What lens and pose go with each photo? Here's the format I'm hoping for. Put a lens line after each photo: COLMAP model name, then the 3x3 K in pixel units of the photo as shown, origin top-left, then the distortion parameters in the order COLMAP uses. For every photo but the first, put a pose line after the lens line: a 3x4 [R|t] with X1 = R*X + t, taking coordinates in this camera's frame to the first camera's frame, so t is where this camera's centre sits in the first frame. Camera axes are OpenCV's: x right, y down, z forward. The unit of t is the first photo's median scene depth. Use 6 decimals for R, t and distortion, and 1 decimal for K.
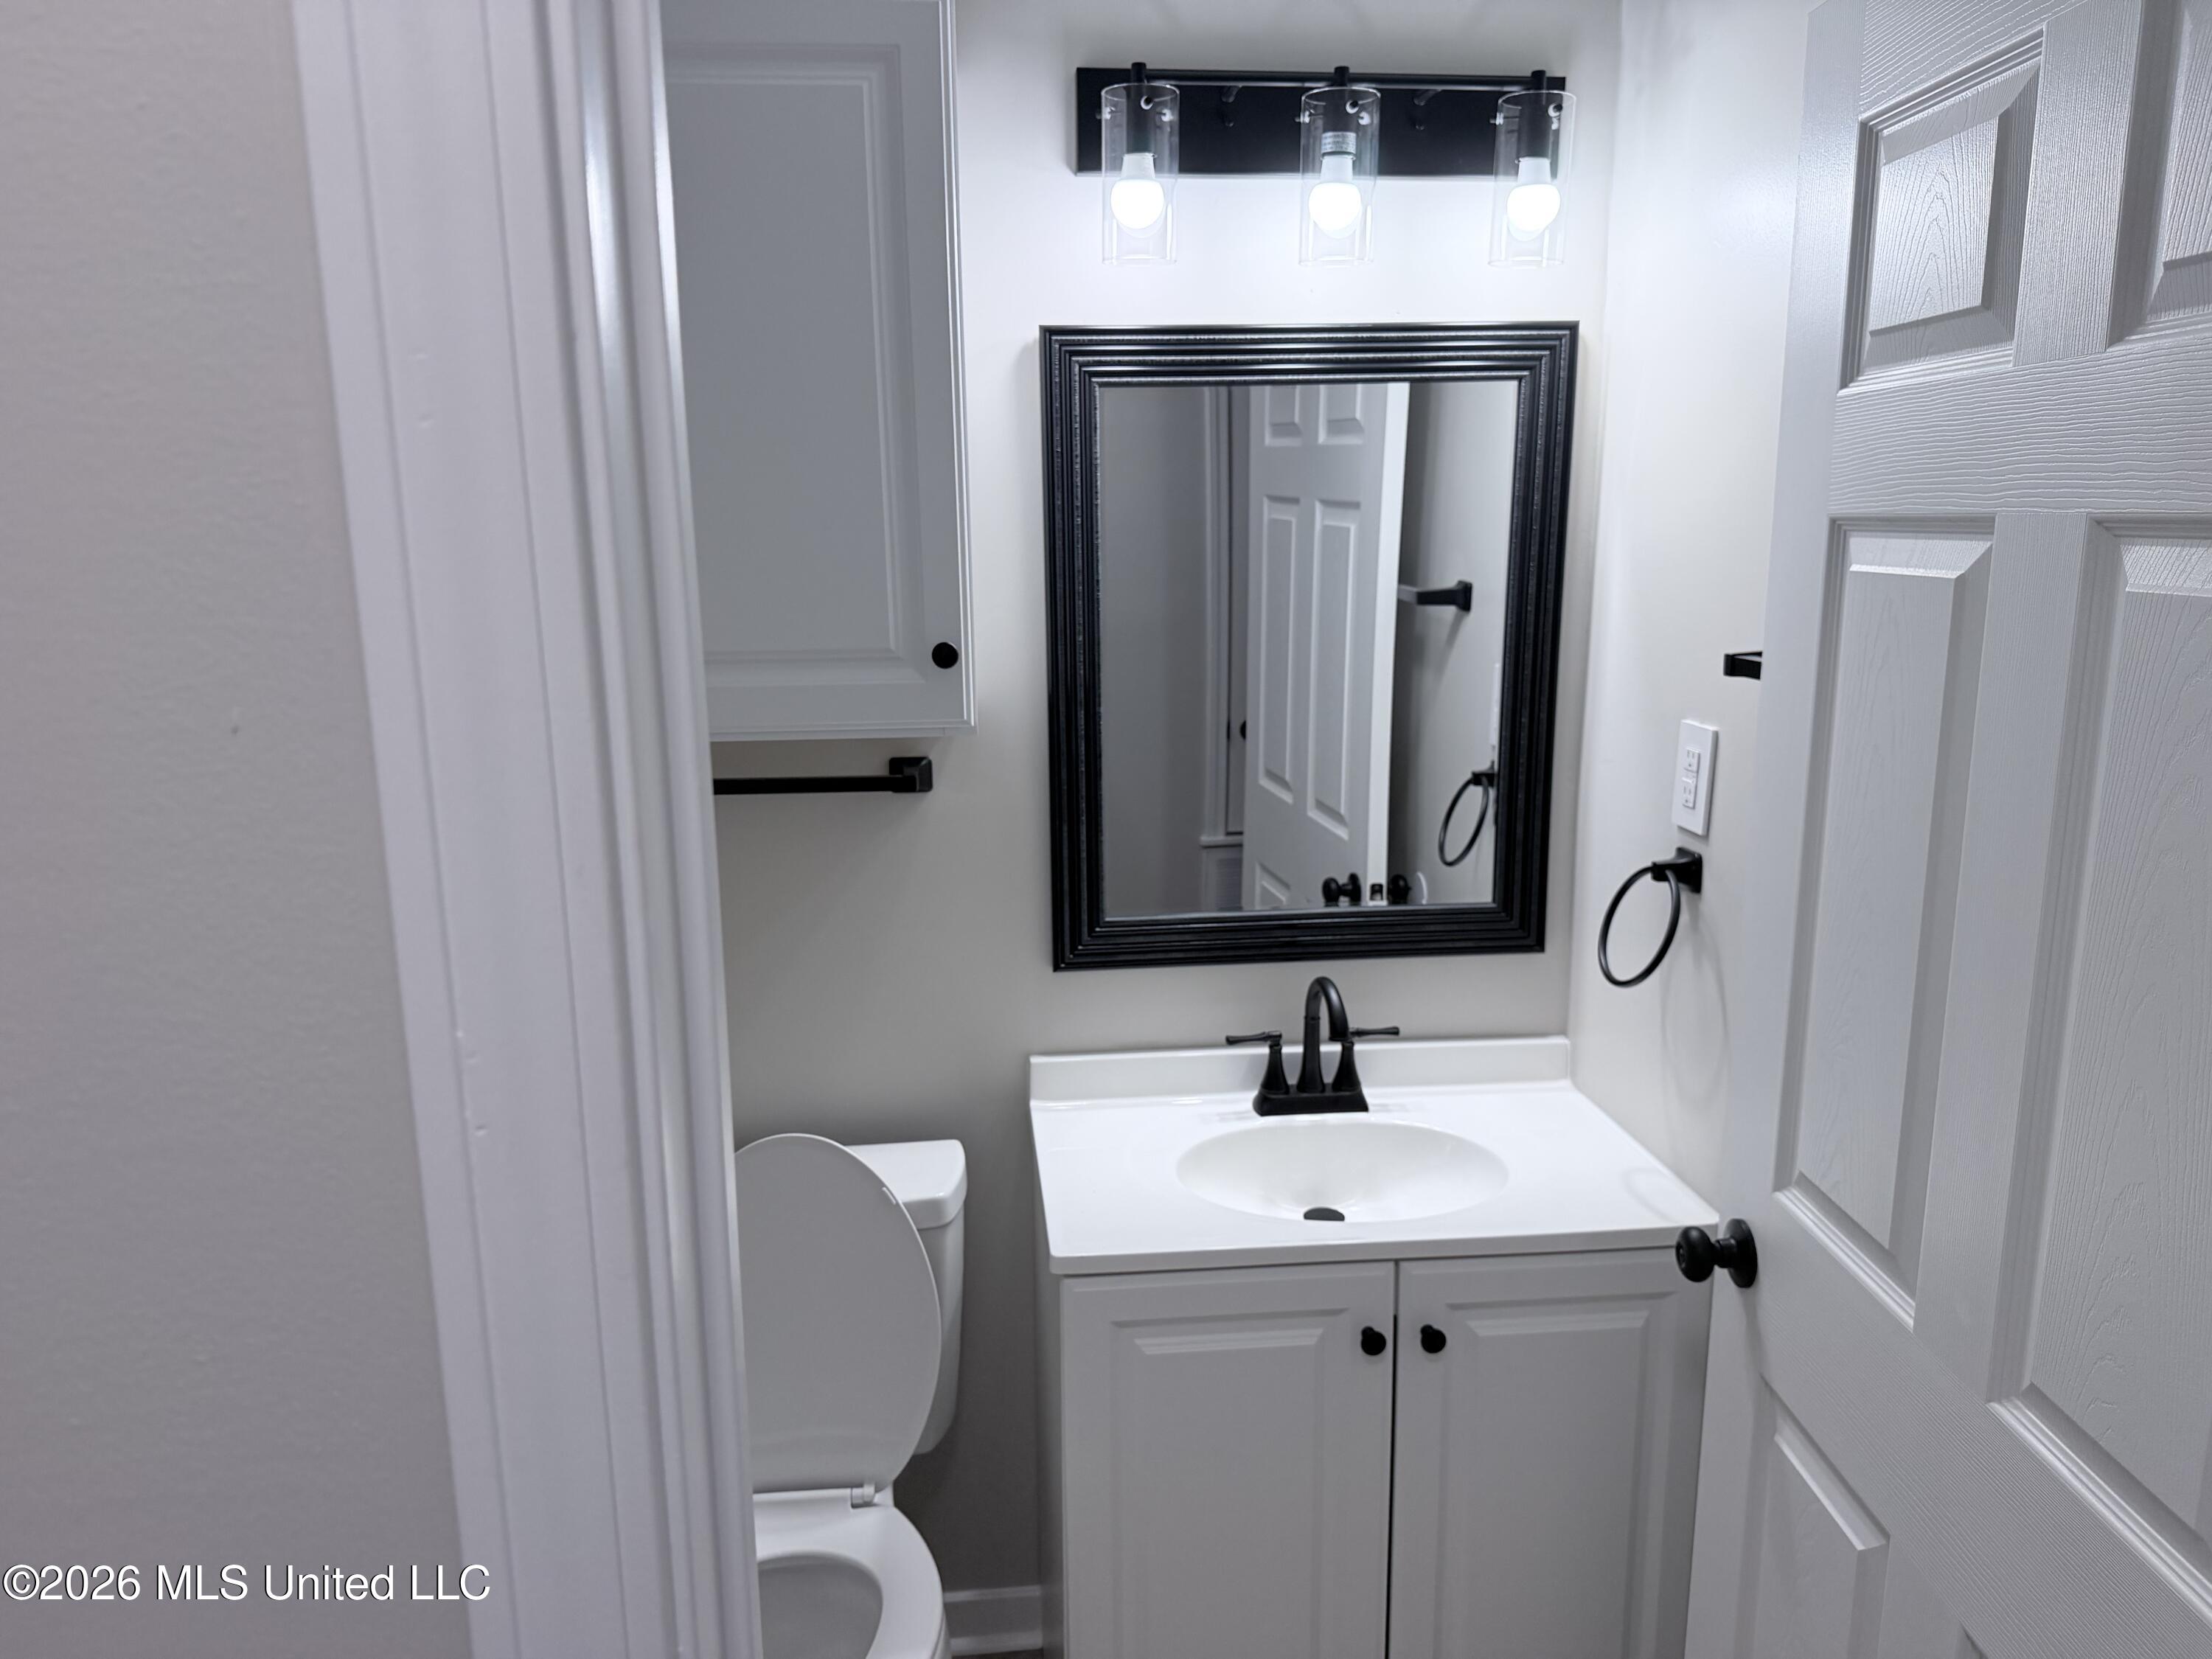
lens RADIAL K [[1517.5, 0, 1104.0], [0, 1517.5, 840.4], [0, 0, 1]] dist [0.177842, -0.386790]
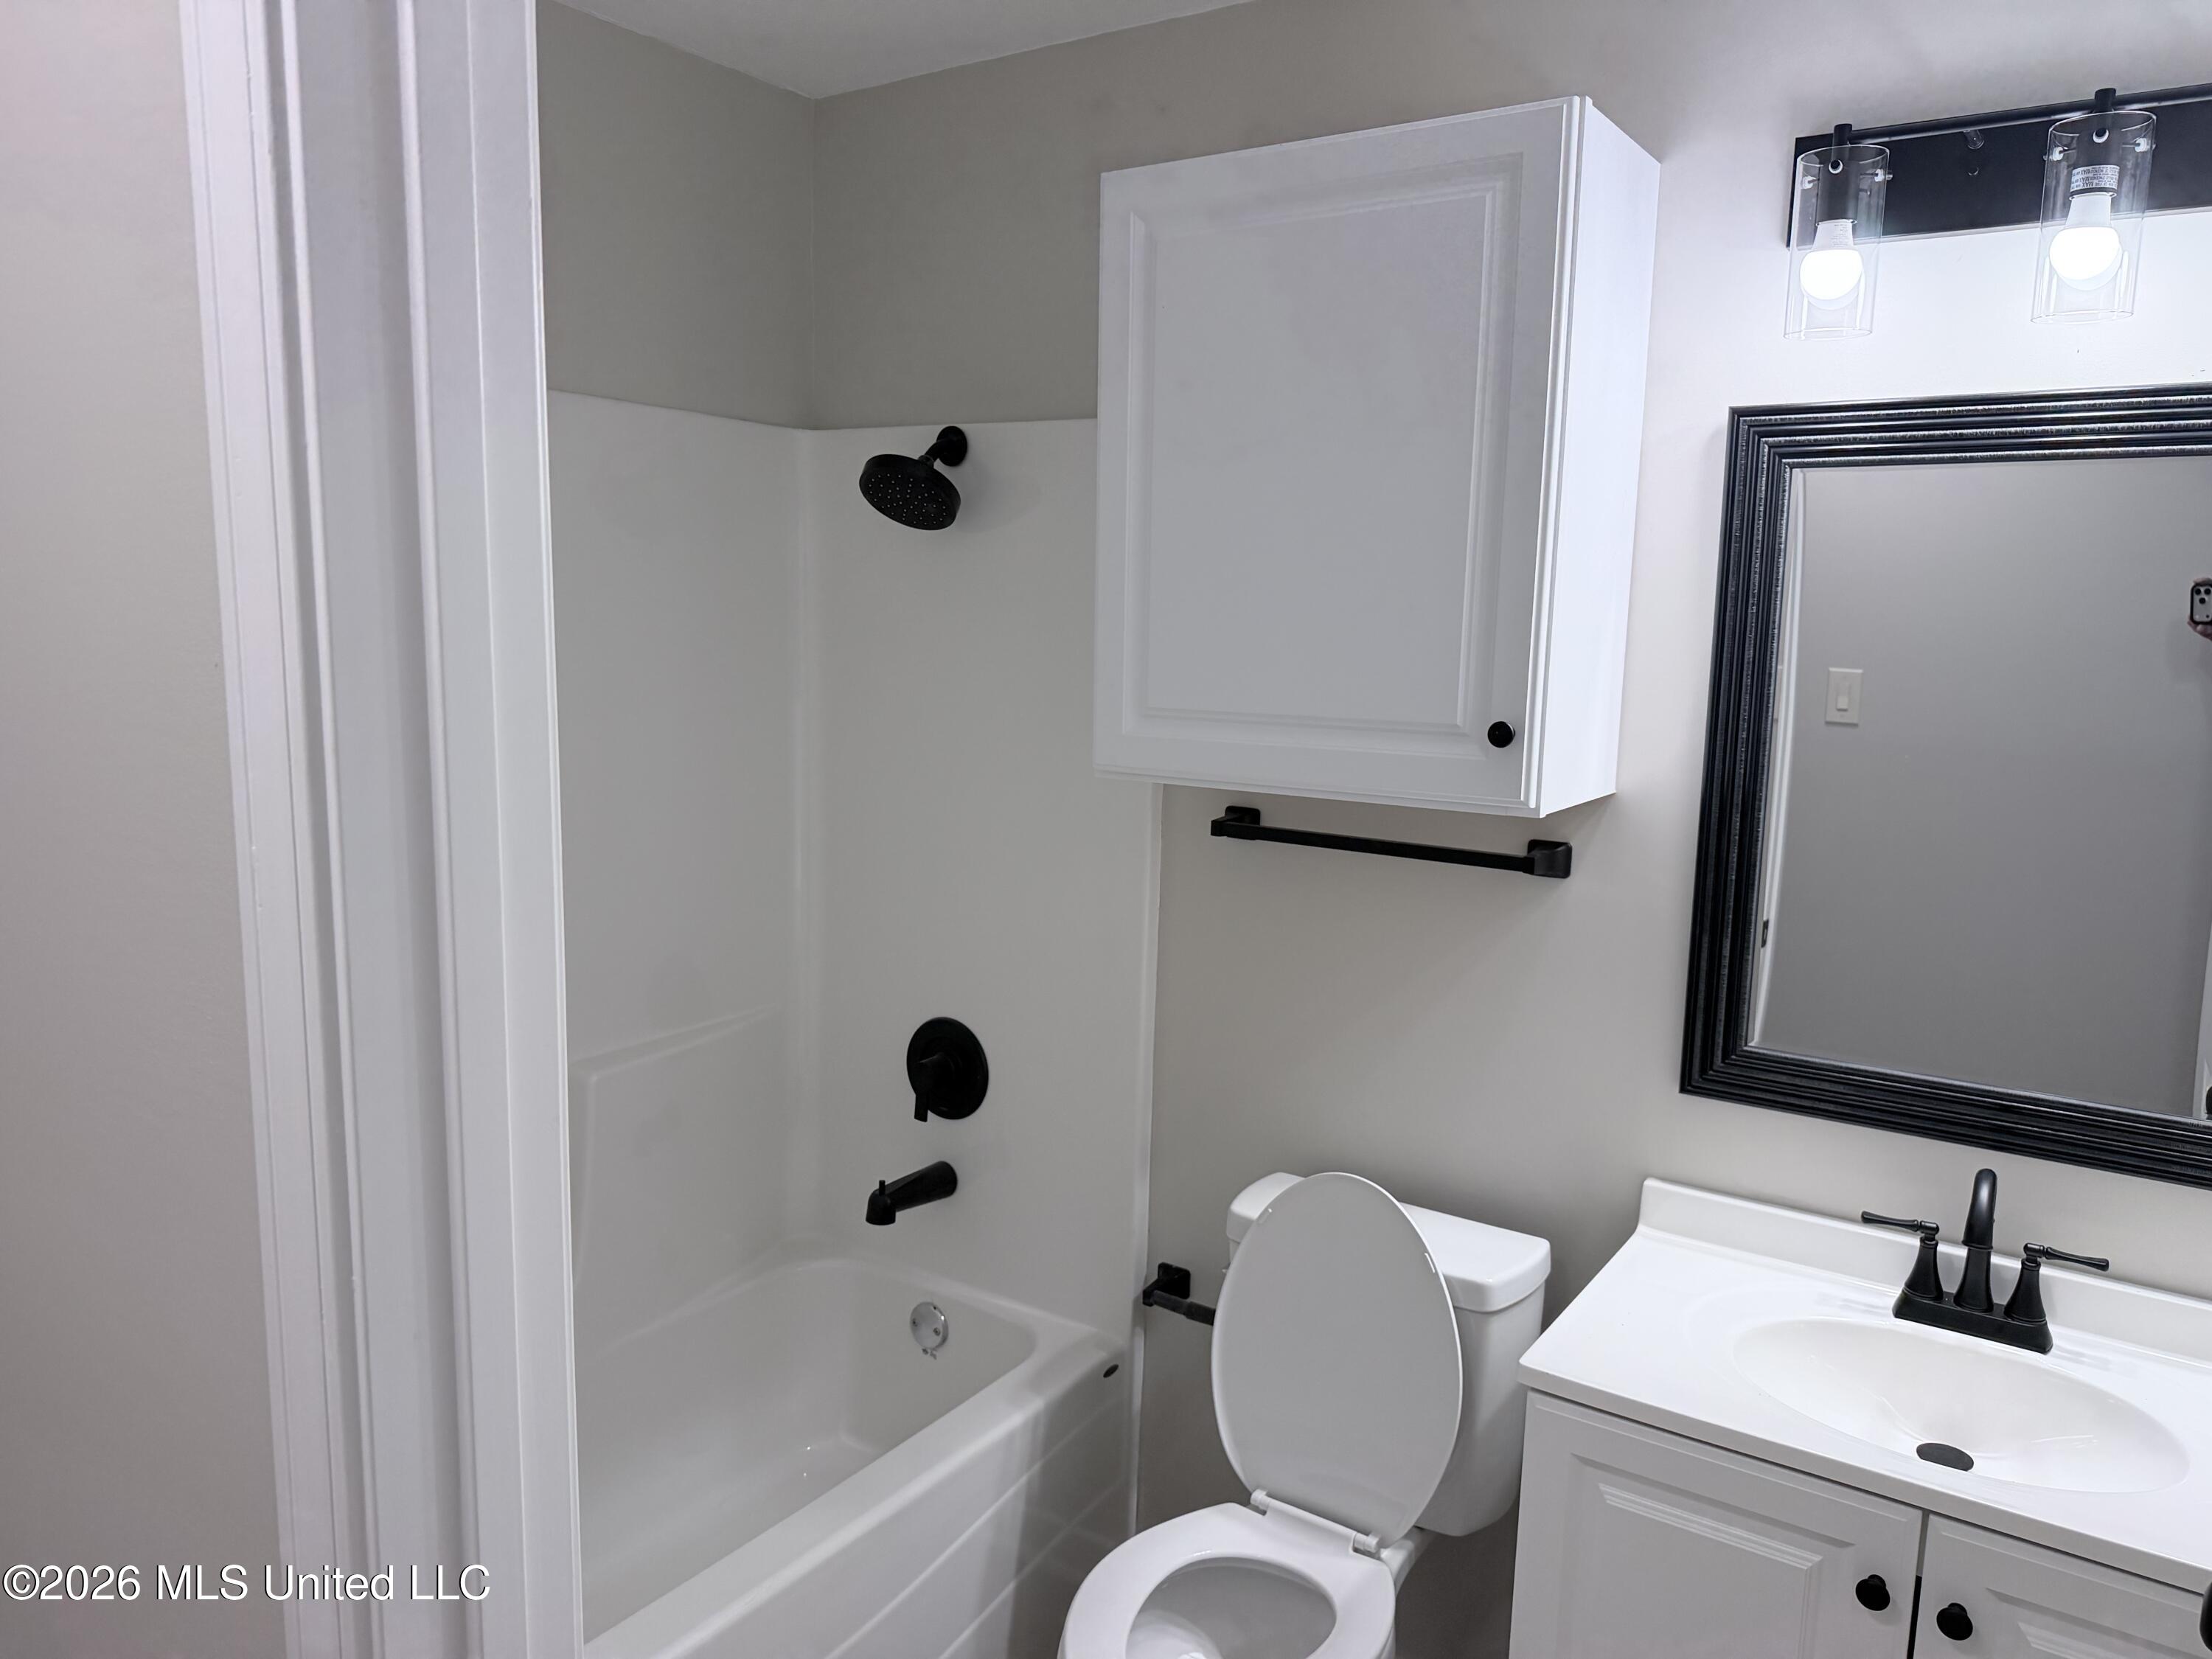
lens RADIAL K [[1556.3, 0, 1106.8], [0, 1556.3, 839.4], [0, 0, 1]] dist [0.046752, -0.055288]
pose [[0.765712, 0.121571, -0.631590, 0.293172], [-0.159165, 0.987248, -0.002935, -0.007054], [0.623179, 0.102774, 0.775297, 0.036859]]
